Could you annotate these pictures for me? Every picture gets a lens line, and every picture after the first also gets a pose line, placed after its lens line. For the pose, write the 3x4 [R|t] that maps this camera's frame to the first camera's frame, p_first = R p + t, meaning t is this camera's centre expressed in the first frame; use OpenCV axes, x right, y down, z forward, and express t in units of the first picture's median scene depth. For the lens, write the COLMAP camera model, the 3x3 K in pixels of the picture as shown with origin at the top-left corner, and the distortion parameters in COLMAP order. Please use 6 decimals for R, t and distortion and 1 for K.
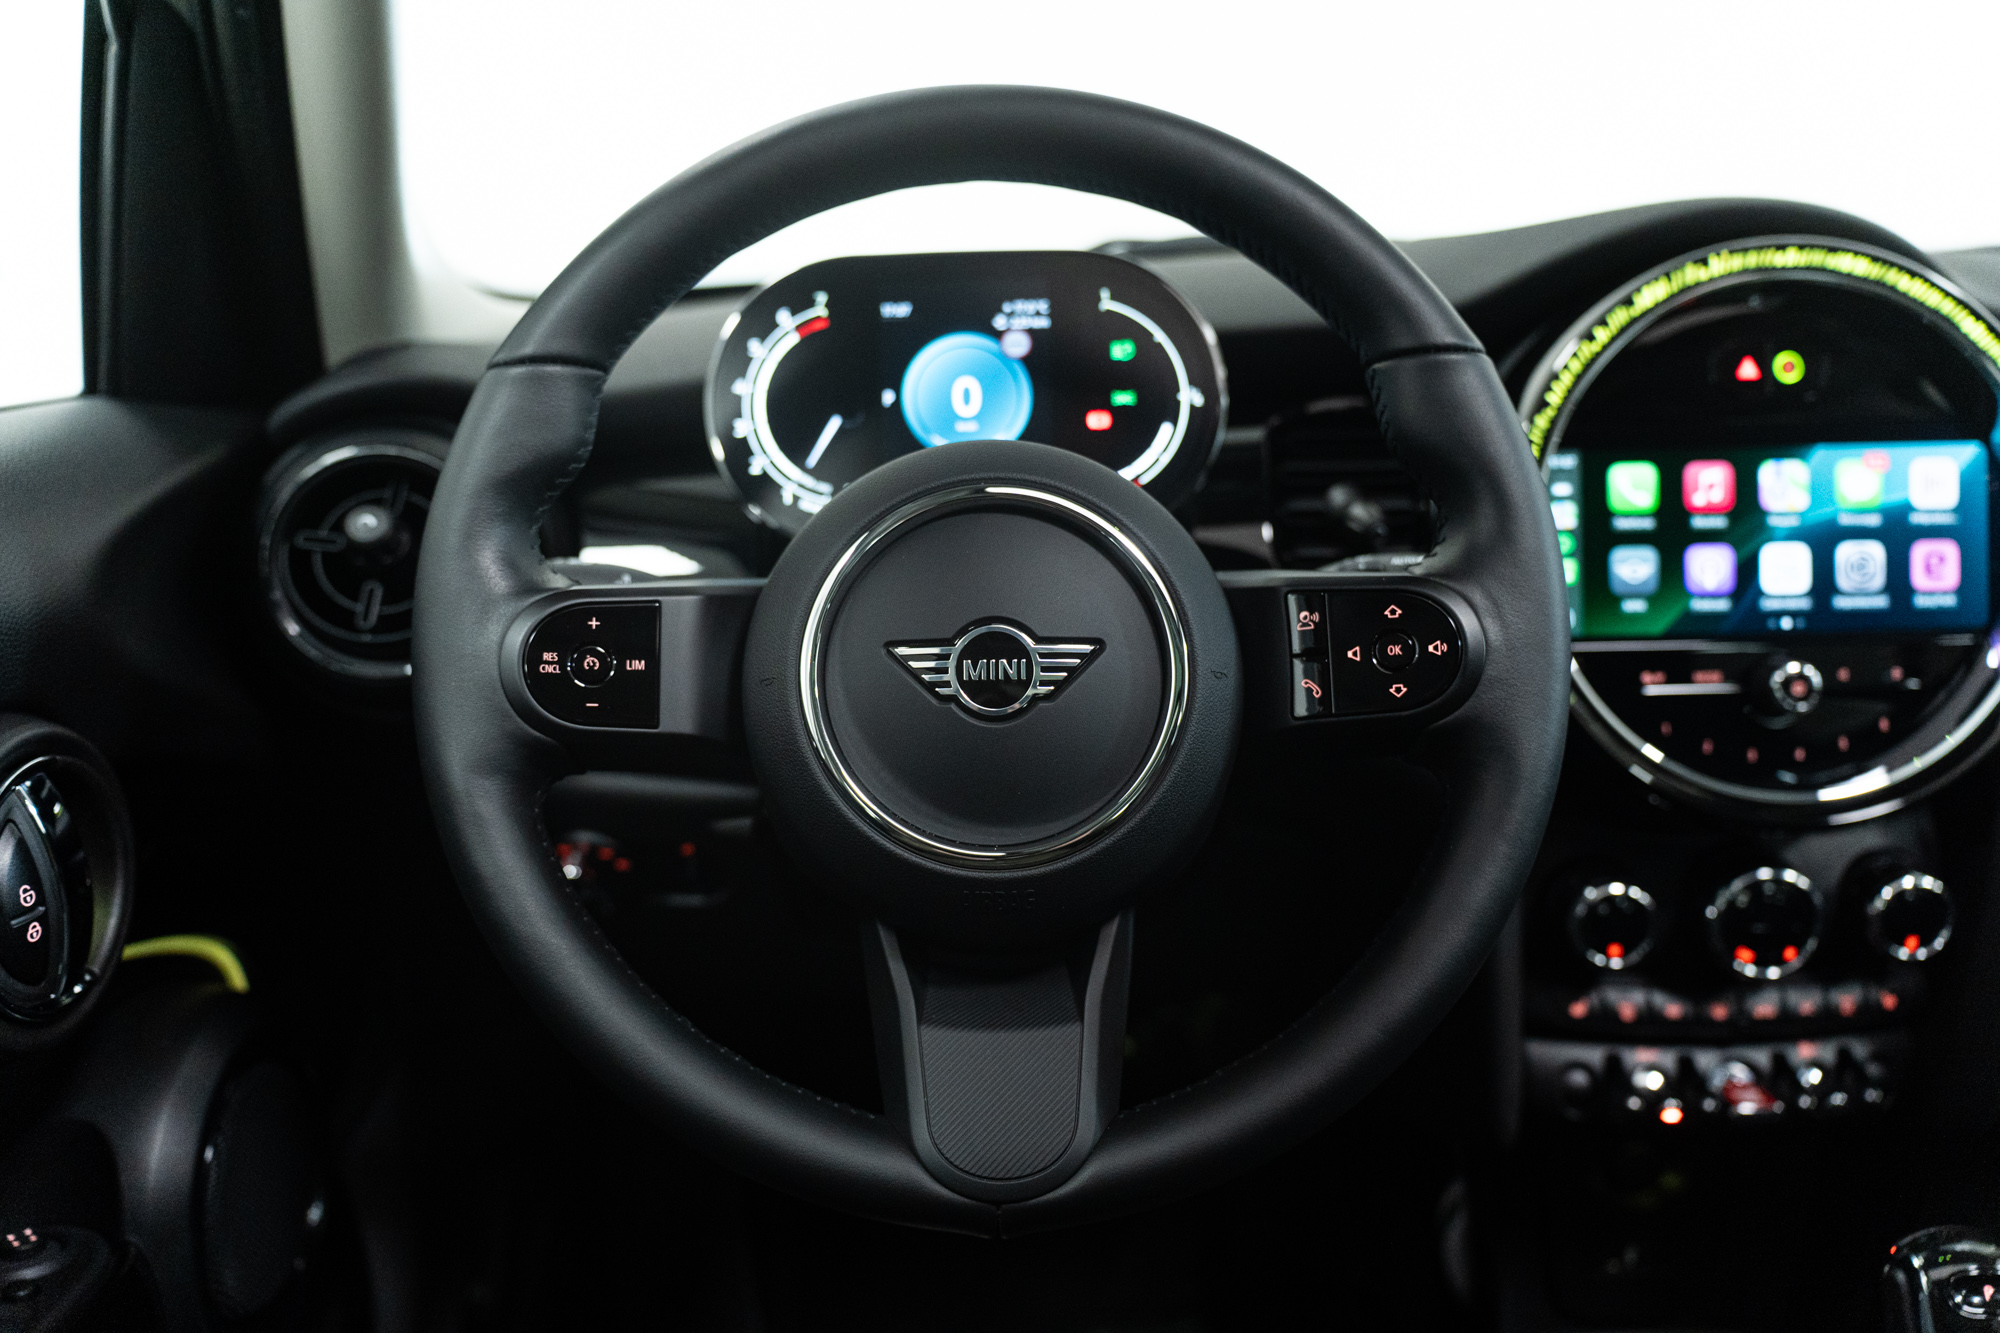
lens RADIAL K [[1597.9, 0, 1000.0], [0, 1597.9, 666.5], [0, 0, 1]] dist [0.012568, 0.004544]
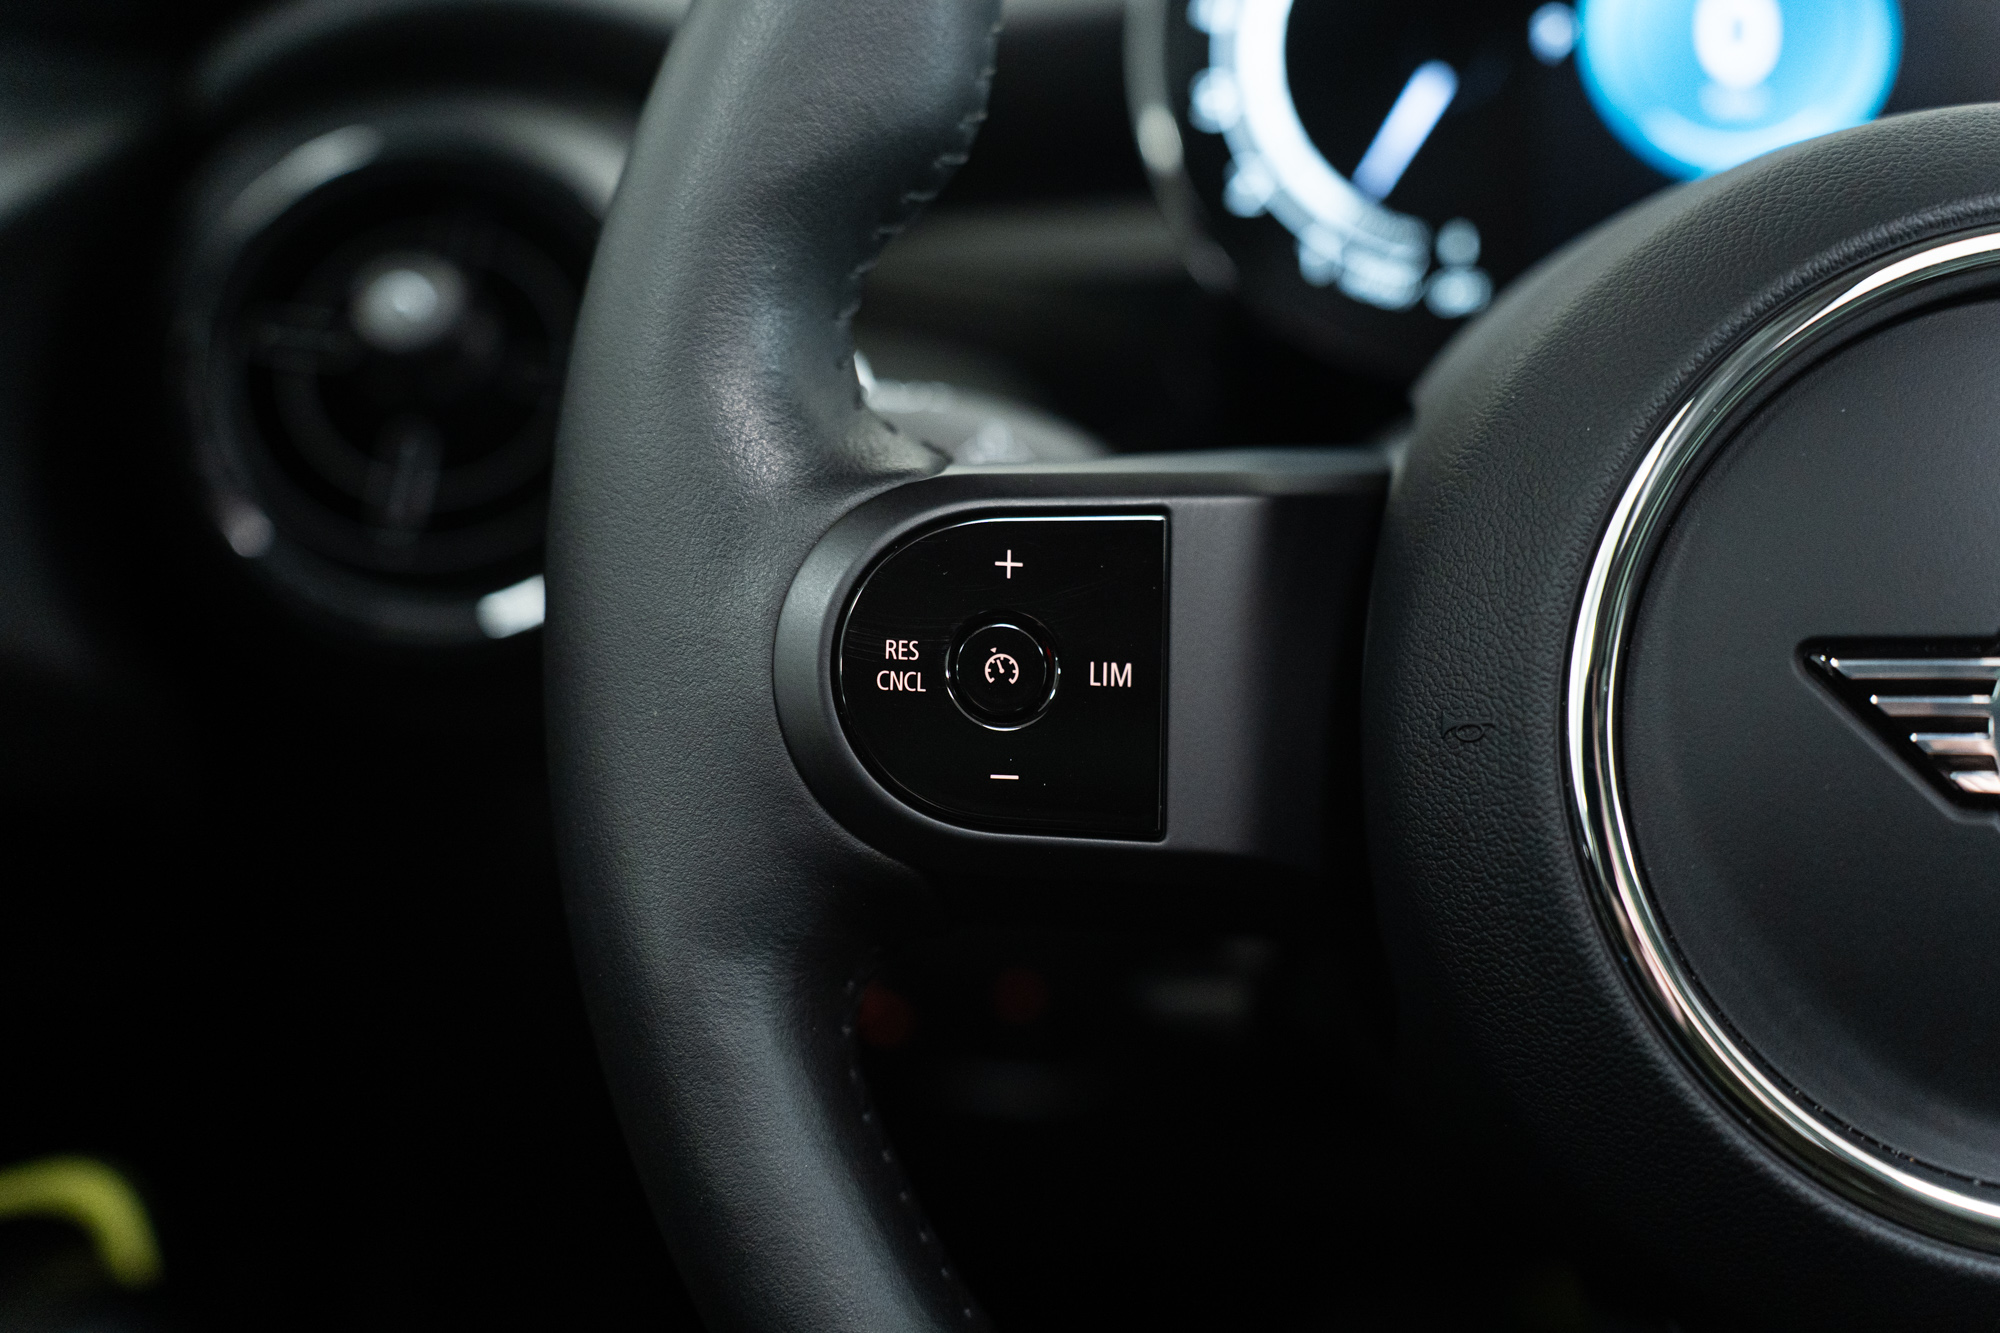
lens RADIAL K [[2387.3, 0, 1000.0], [0, 2387.3, 666.5], [0, 0, 1]] dist [-0.014346, -0.045376]
pose [[0.994966, 0.030466, -0.095471, -0.199506], [-0.025467, 0.998262, 0.053151, -0.033012], [0.096924, -0.050452, 0.994012, 0.421979]]
